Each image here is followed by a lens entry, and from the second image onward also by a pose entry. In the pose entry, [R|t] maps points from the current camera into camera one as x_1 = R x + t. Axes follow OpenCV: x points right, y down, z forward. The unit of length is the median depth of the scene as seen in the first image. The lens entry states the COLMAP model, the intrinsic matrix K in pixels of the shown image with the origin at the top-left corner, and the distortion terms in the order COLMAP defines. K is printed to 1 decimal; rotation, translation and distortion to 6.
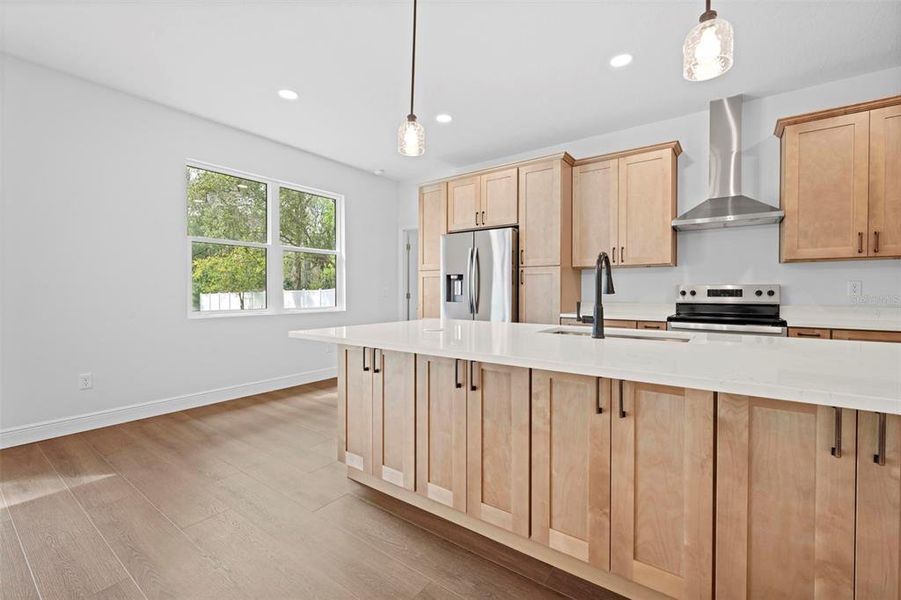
lens RADIAL K [[395.6, 0, 451.2], [0, 395.6, 296.5], [0, 0, 1]] dist [-0.003952, -0.000327]
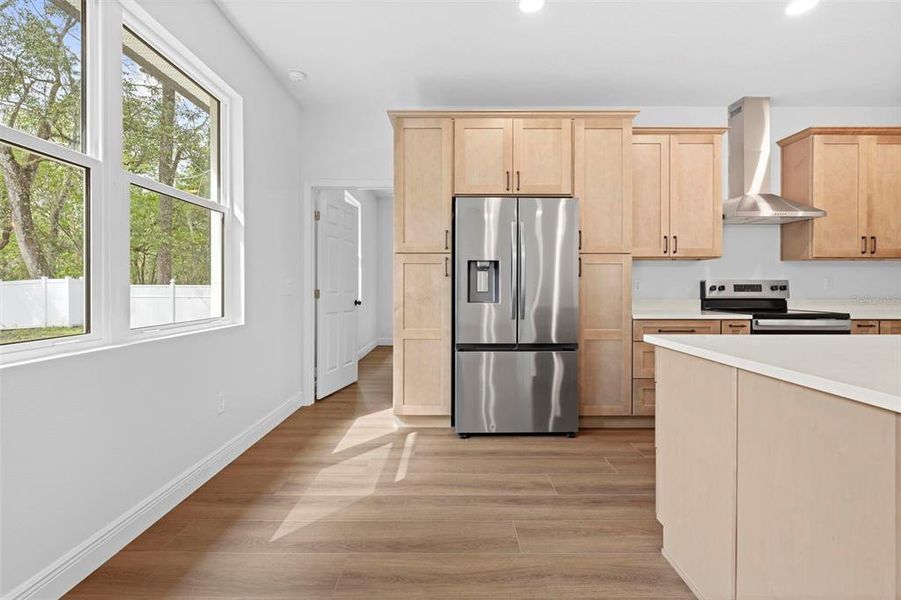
lens RADIAL K [[395.6, 0, 444.5], [0, 395.6, 287.8], [0, 0, 1]] dist [-0.003952, -0.000327]
pose [[0.799377, -0.001944, 0.600826, -0.524169], [0.008180, 0.999937, -0.007647, -0.007556], [-0.600774, 0.011027, 0.799343, 0.628650]]
